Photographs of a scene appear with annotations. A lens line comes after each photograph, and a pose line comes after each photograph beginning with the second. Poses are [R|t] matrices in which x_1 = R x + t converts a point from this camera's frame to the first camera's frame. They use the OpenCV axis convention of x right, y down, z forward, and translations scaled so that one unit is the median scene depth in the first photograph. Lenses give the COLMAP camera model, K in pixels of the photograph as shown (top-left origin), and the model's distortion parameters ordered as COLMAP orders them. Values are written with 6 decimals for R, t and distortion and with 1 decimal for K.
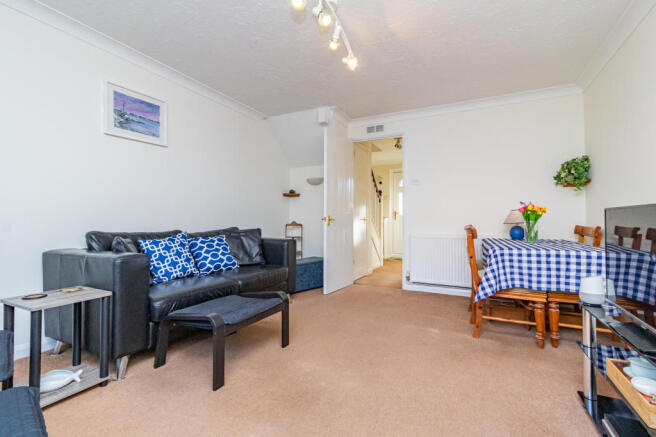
lens RADIAL K [[306.8, 0, 328.0], [0, 306.8, 212.2], [0, 0, 1]] dist [-0.000457, 0.000060]
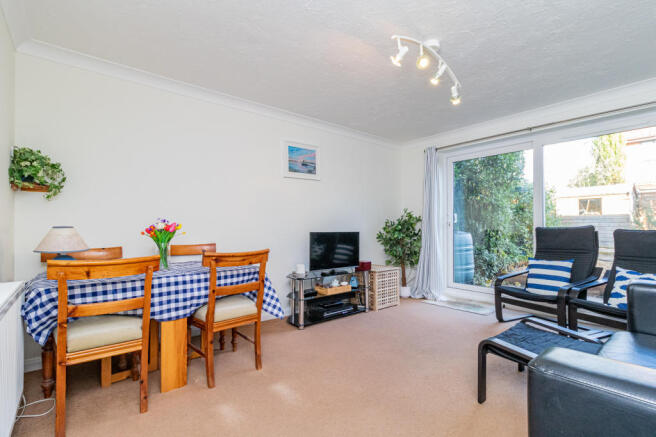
lens RADIAL K [[304.8, 0, 314.8], [0, 304.8, 227.1], [0, 0, 1]] dist [-0.001299, -0.000133]
pose [[-0.911710, -0.001479, 0.410831, -0.036340], [-0.014220, 0.999508, -0.027958, 0.005029], [-0.410587, -0.031331, -0.911283, 1.306710]]
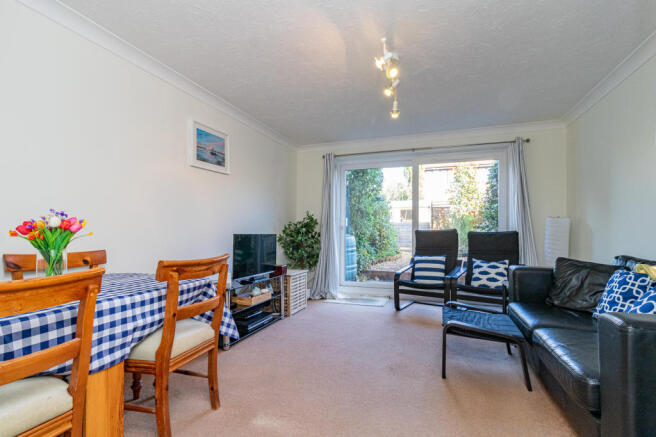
lens RADIAL K [[312.1, 0, 328.4], [0, 312.1, 232.7], [0, 0, 1]] dist [-0.000034, -0.000111]
pose [[-0.990860, -0.004933, -0.134803, 0.237090], [-0.001035, 0.999580, -0.028969, 0.014960], [0.134889, -0.028565, -0.990449, 1.300631]]
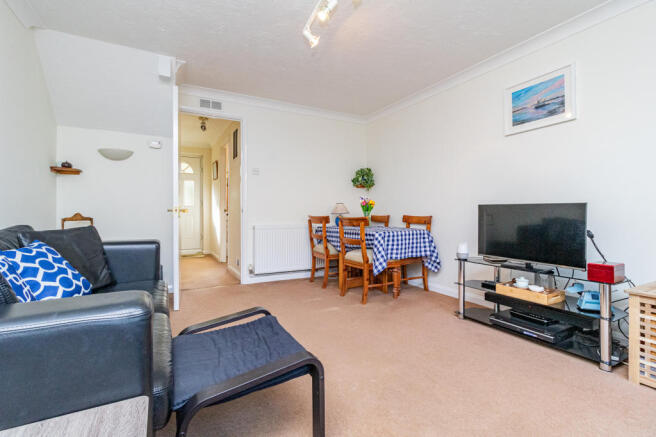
lens RADIAL K [[306.8, 0, 328.0], [0, 306.8, 212.2], [0, 0, 1]] dist [-0.000457, 0.000060]
pose [[0.556183, -0.004469, 0.831048, -0.476472], [-0.021070, 0.999588, 0.019477, 0.005911], [-0.830793, -0.028343, 0.555860, 0.313759]]
